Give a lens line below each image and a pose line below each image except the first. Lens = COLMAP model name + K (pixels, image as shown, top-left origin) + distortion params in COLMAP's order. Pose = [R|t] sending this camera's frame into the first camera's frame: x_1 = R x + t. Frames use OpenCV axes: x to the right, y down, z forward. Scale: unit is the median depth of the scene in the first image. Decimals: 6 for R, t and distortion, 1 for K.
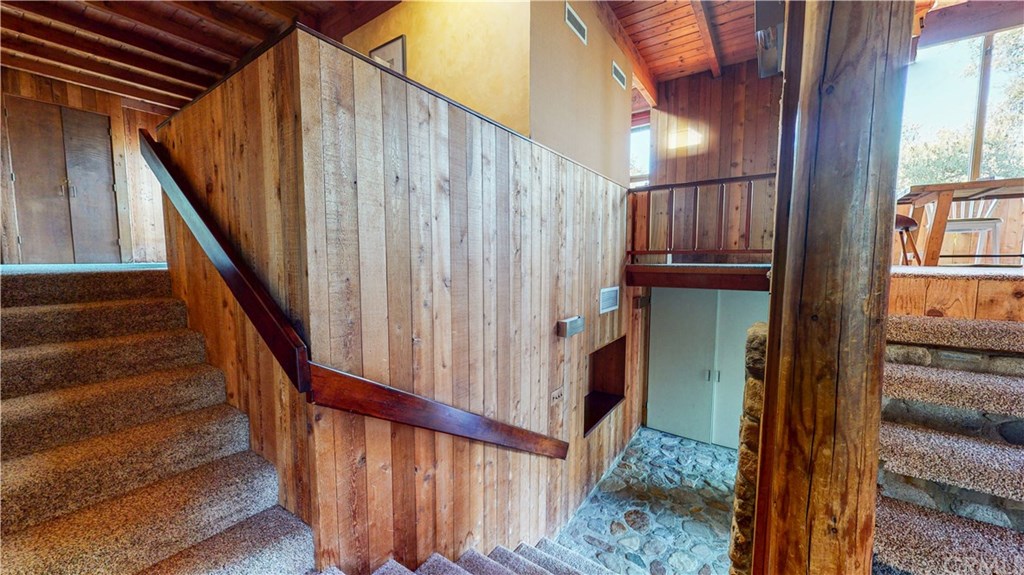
lens RADIAL K [[375.2, 0, 512.0], [0, 375.2, 287.5], [0, 0, 1]] dist [0.000718, -0.000044]
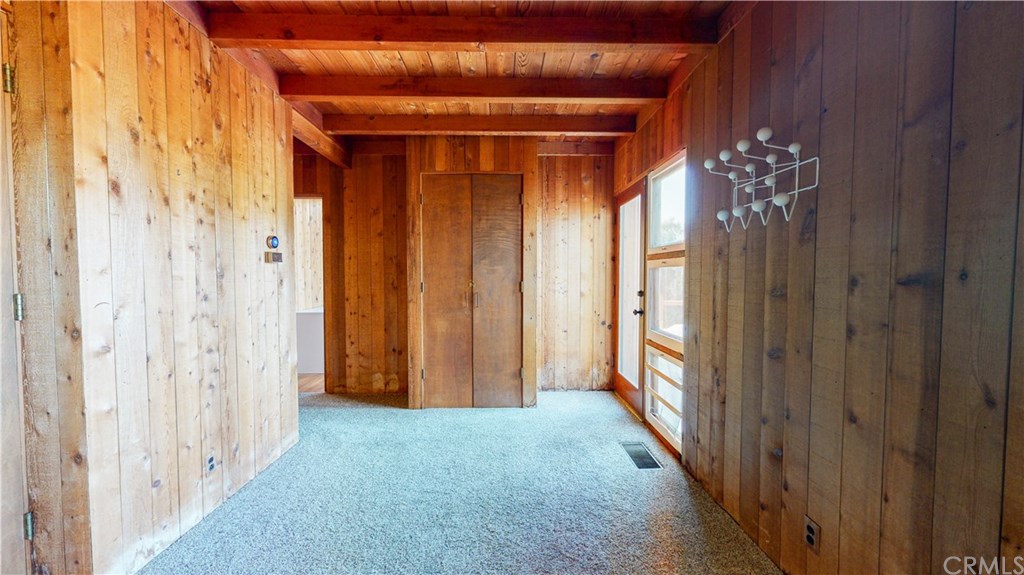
lens RADIAL K [[375.2, 0, 512.0], [0, 375.2, 287.5], [0, 0, 1]] dist [0.000718, -0.000044]
pose [[0.589512, 0.030521, -0.807183, -0.595449], [-0.062610, 0.998006, -0.007989, -0.271826], [0.805329, 0.055248, 0.590248, 0.652570]]
